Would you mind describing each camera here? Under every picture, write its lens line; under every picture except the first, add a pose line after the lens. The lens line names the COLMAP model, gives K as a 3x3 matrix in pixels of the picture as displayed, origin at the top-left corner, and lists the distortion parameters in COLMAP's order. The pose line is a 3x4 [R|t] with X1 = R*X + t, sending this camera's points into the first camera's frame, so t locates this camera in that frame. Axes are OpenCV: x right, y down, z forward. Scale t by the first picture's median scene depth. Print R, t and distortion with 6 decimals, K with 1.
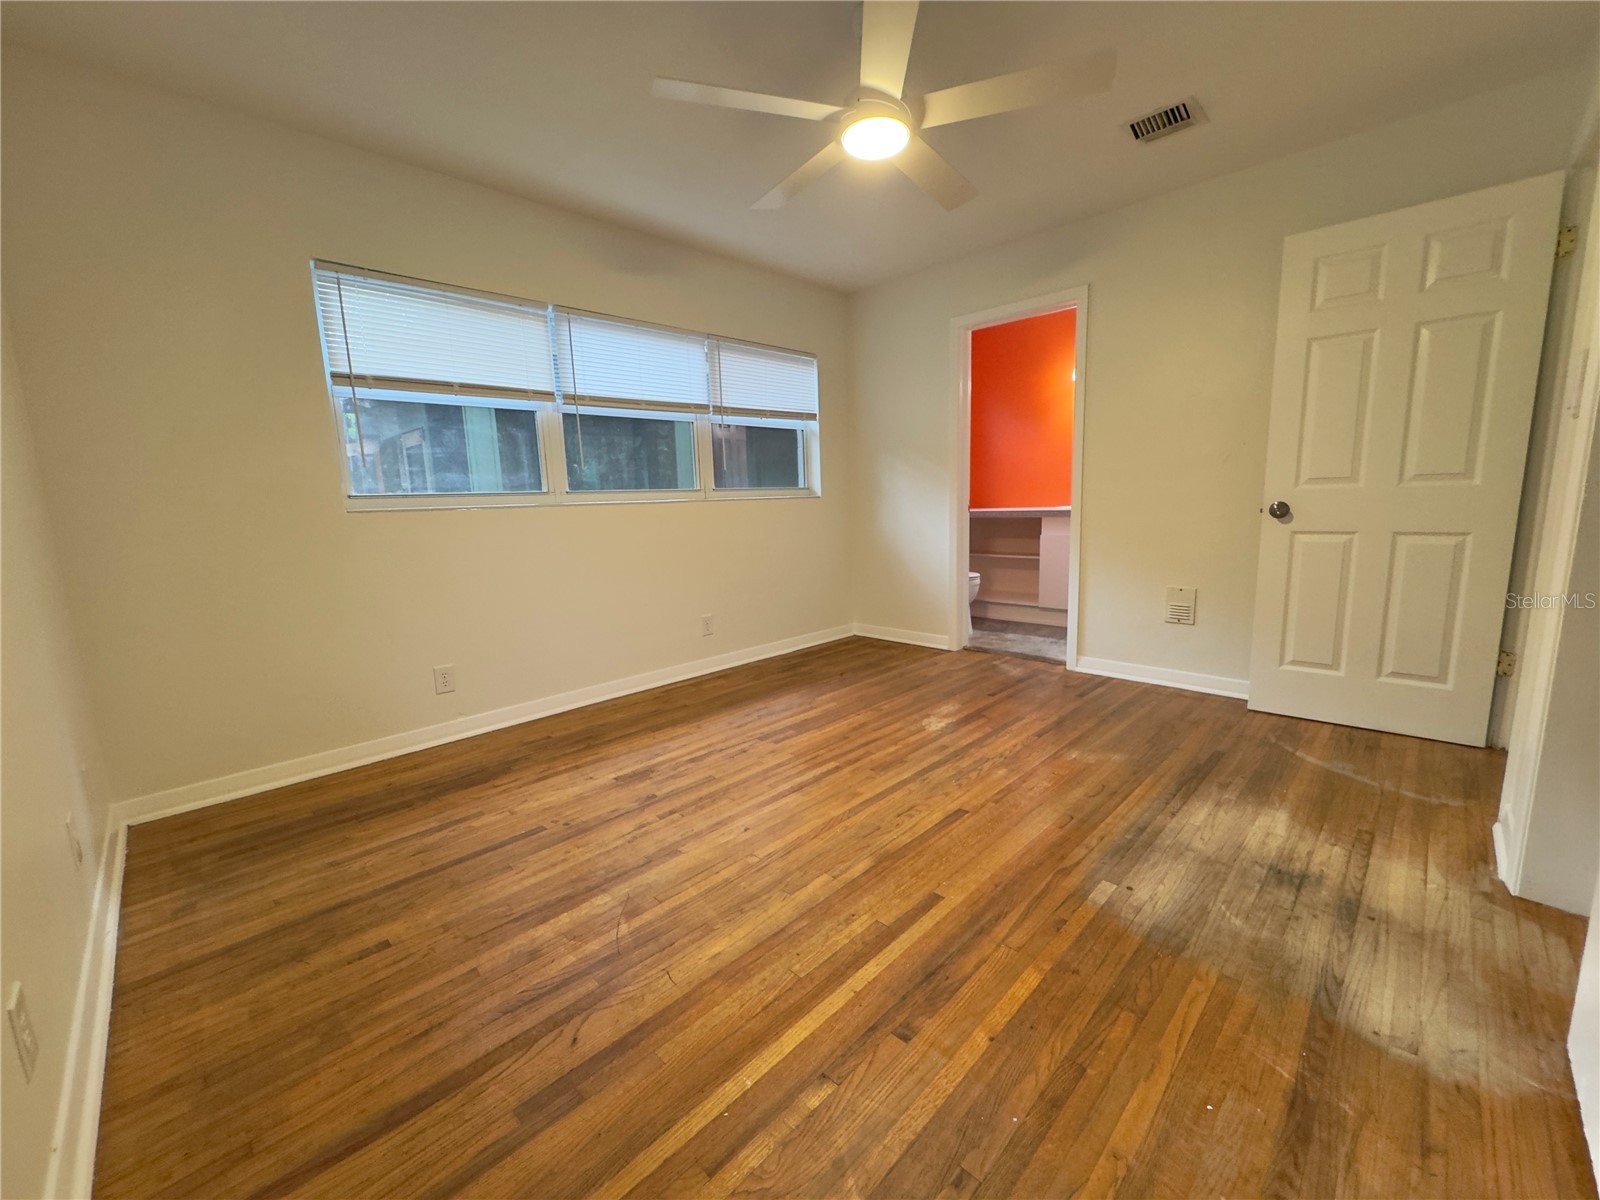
lens RADIAL K [[640.9, 0, 800.0], [0, 640.9, 600.0], [0, 0, 1]] dist [-0.003833, 0.000064]
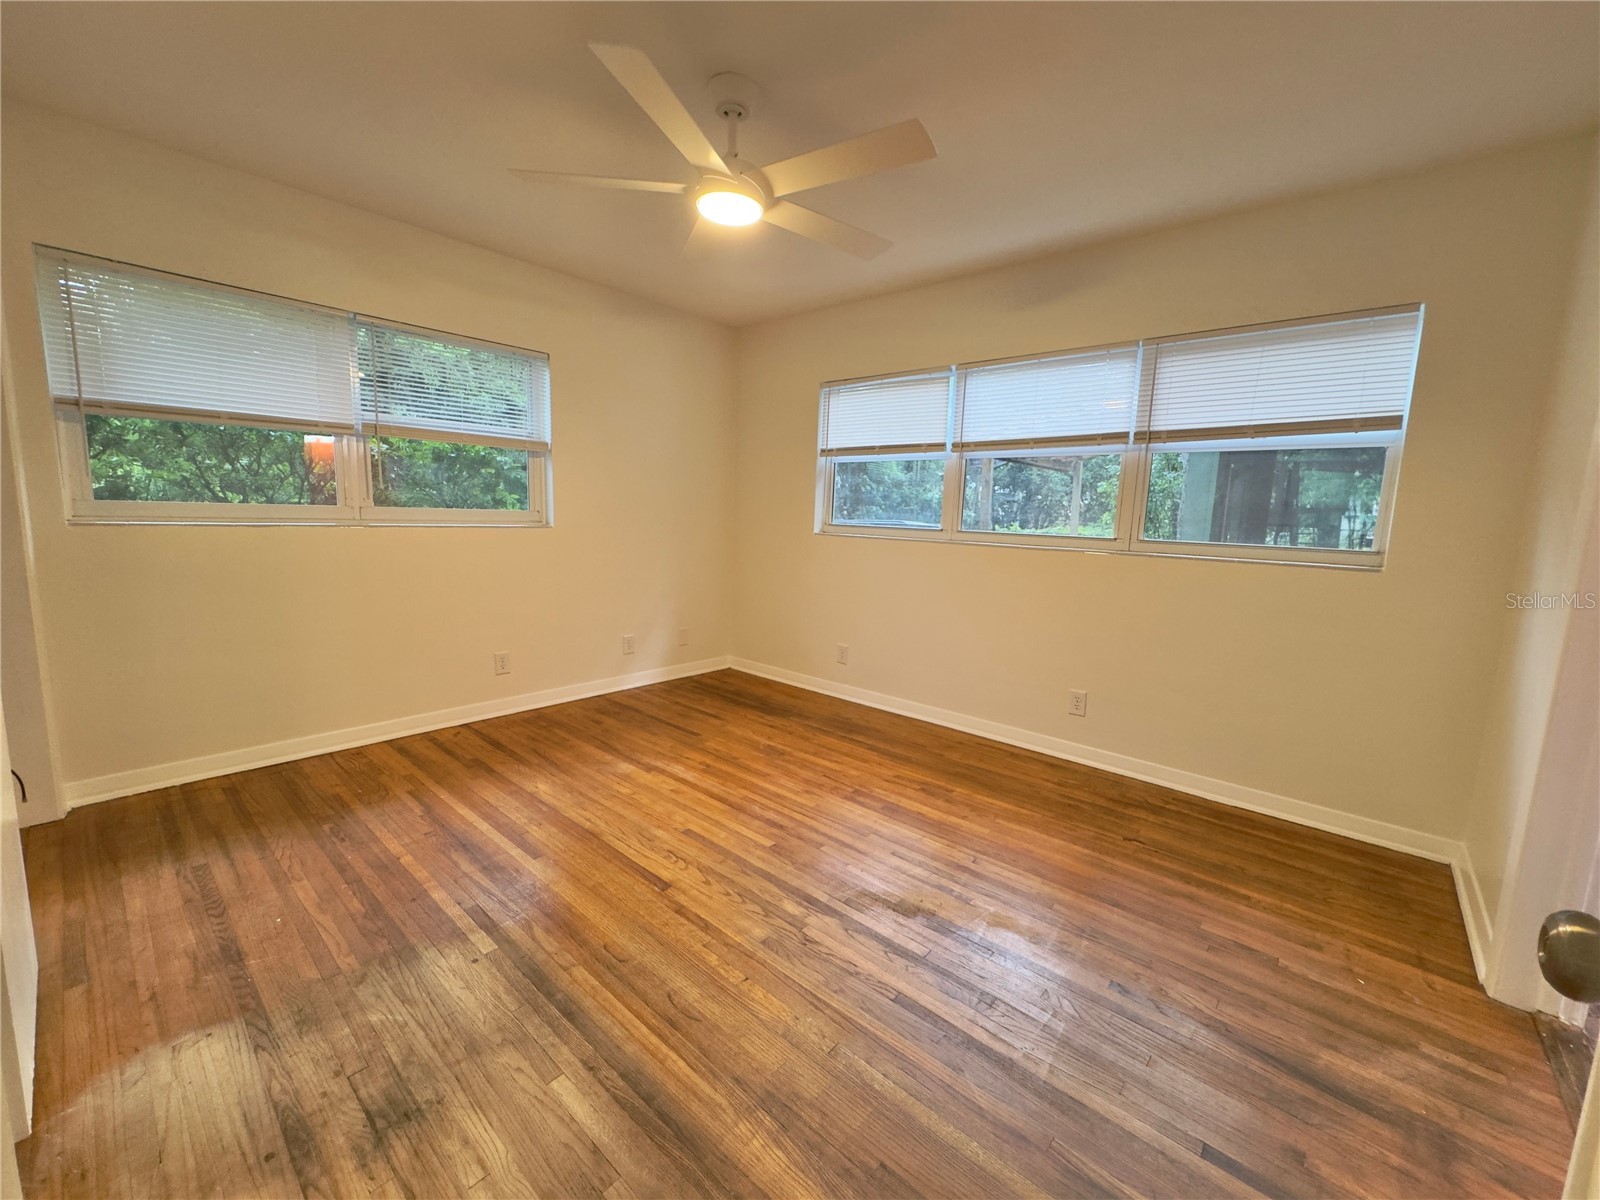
lens RADIAL K [[640.9, 0, 800.0], [0, 640.9, 600.0], [0, 0, 1]] dist [-0.003833, 0.000064]
pose [[0.061482, 0.170642, -0.983413, 0.954921], [-0.193357, 0.968648, 0.155992, -0.229180], [0.979200, 0.180559, 0.092549, 0.871389]]
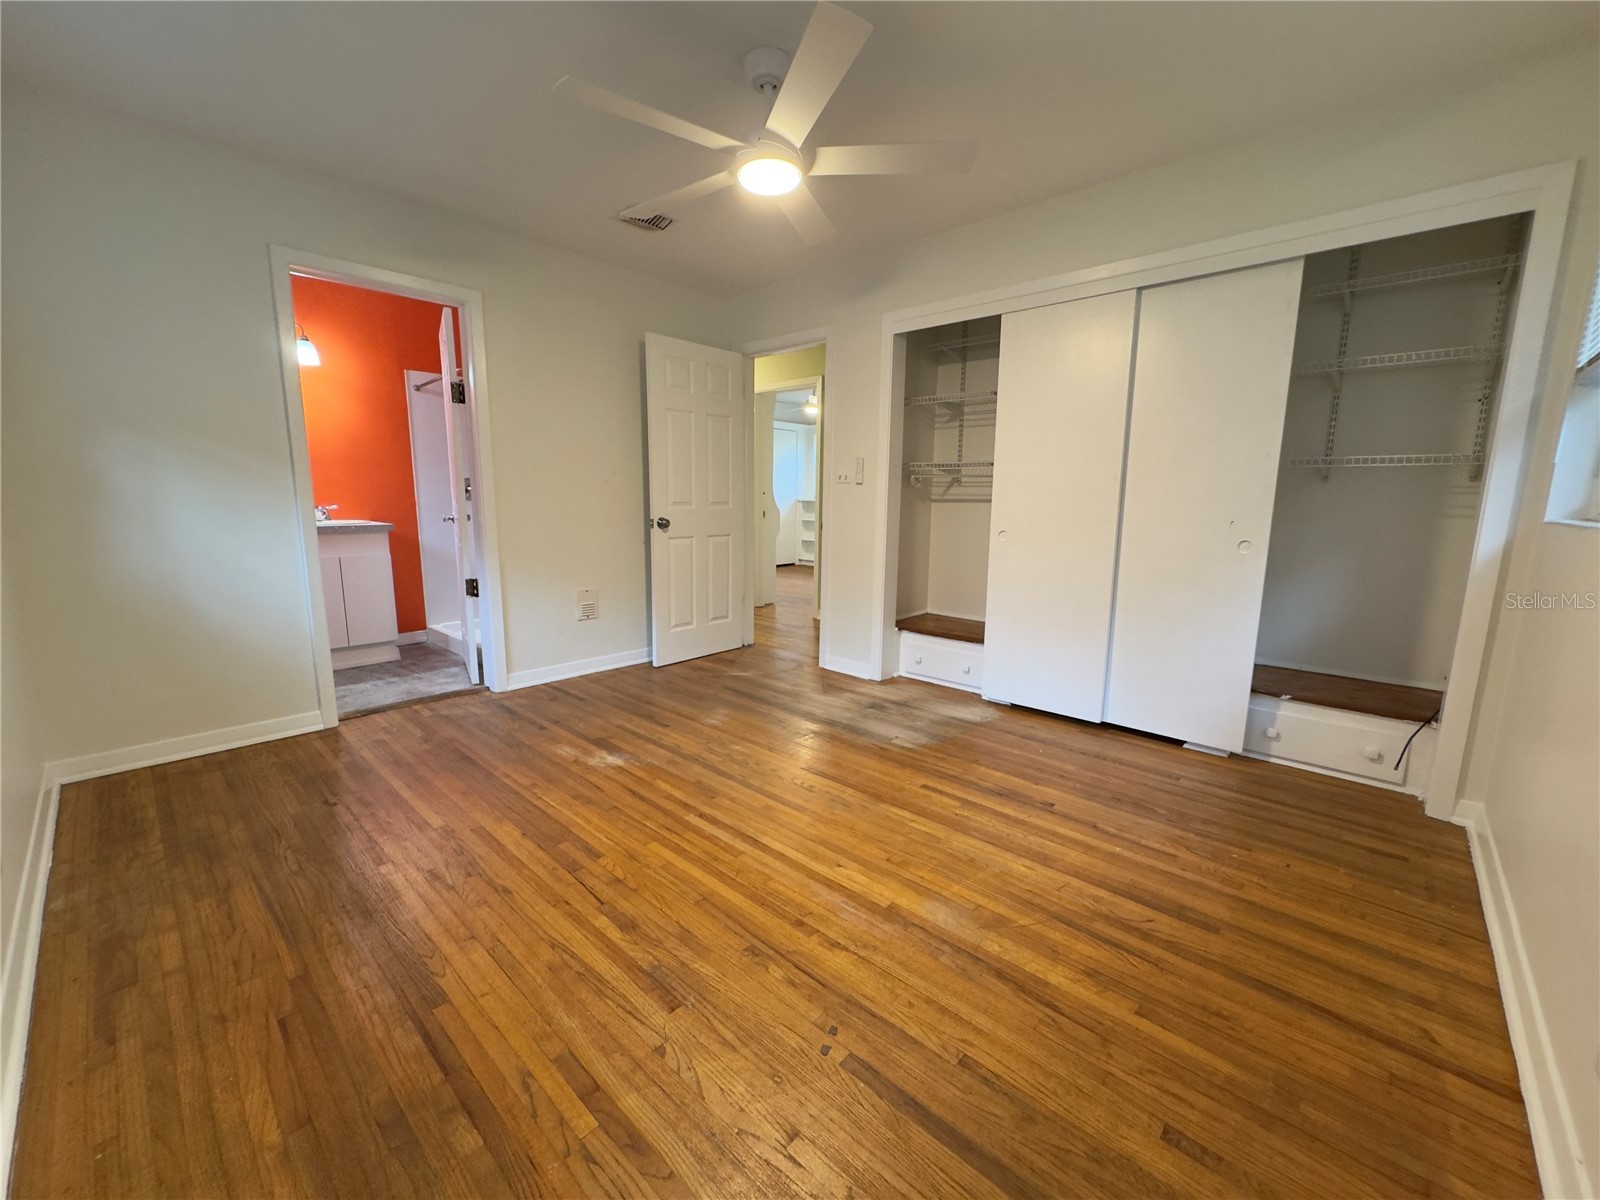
lens RADIAL K [[640.9, 0, 800.0], [0, 640.9, 600.0], [0, 0, 1]] dist [-0.003833, 0.000064]
pose [[-0.039075, -0.128917, 0.990885, -0.790576], [0.147153, 0.980088, 0.133315, -0.131167], [-0.988342, 0.151021, -0.019326, 0.831270]]
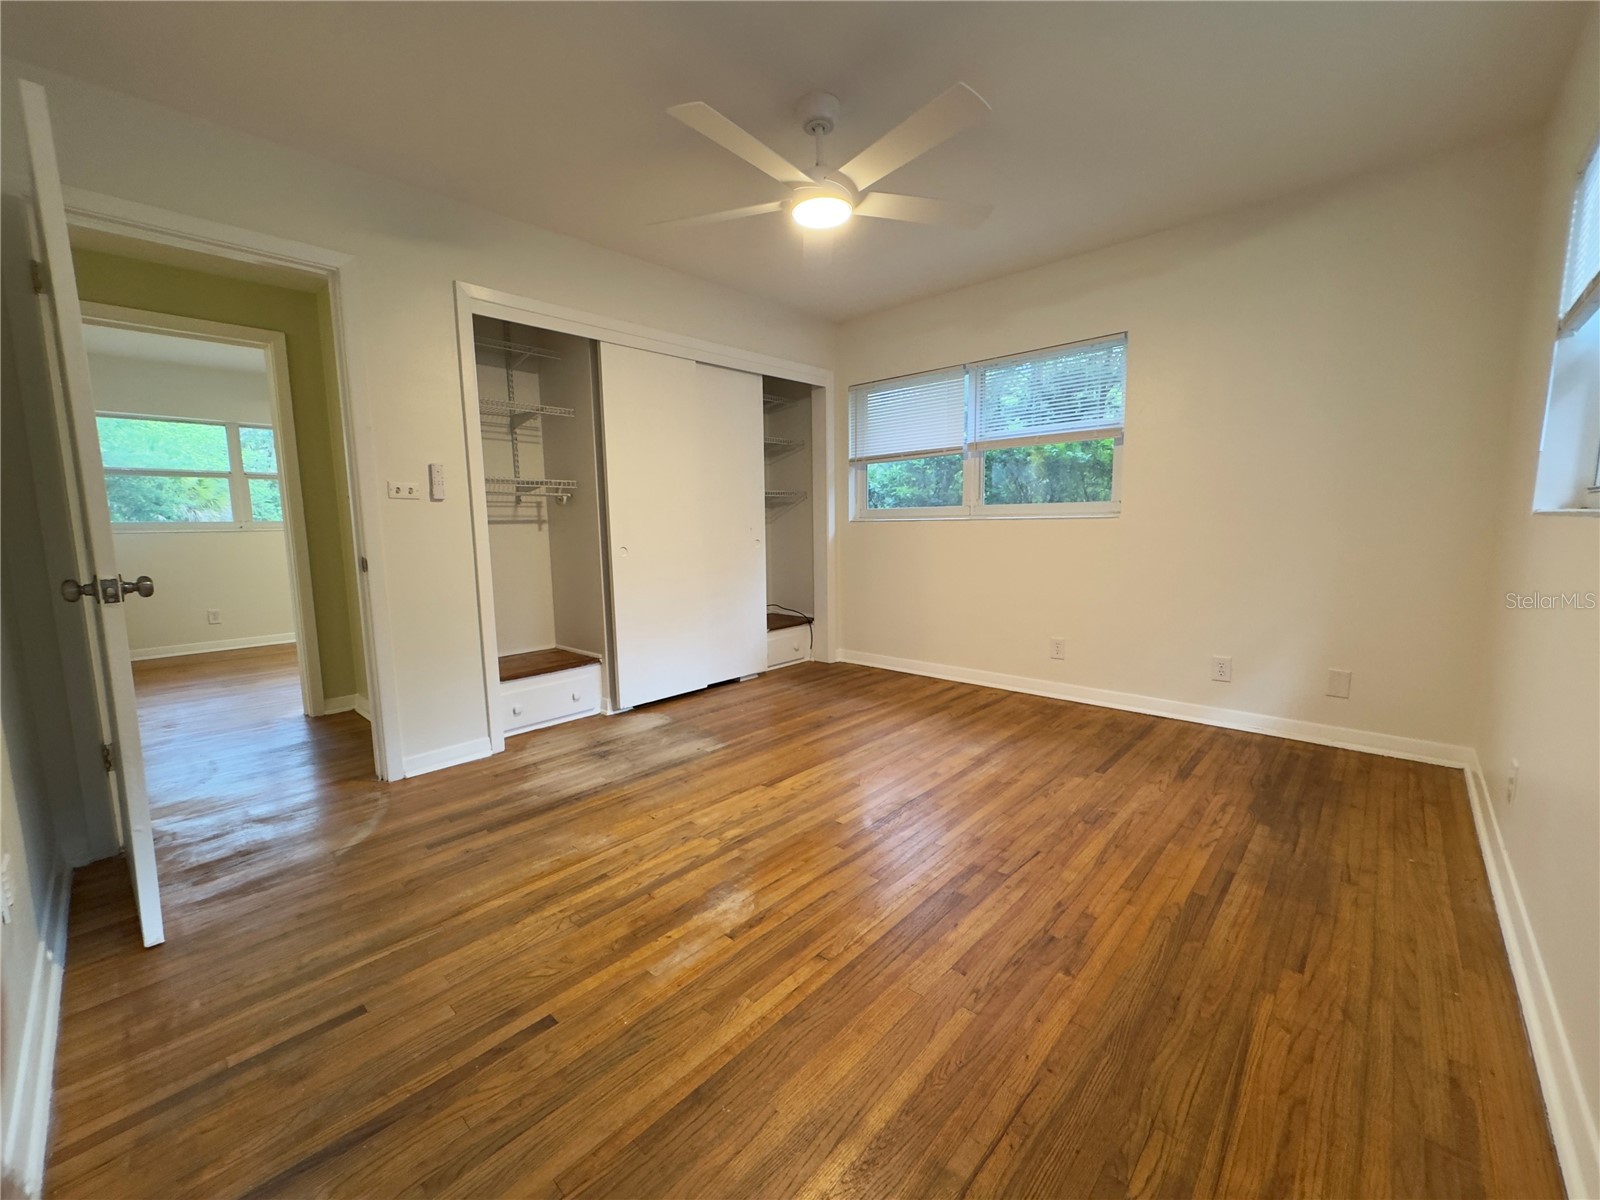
lens RADIAL K [[640.9, 0, 800.0], [0, 640.9, 600.0], [0, 0, 1]] dist [-0.003833, 0.000064]
pose [[-0.997988, 0.054824, -0.031834, 0.176782], [0.043891, 0.959854, 0.277046, -0.292081], [0.045744, 0.275091, -0.960329, 1.759013]]
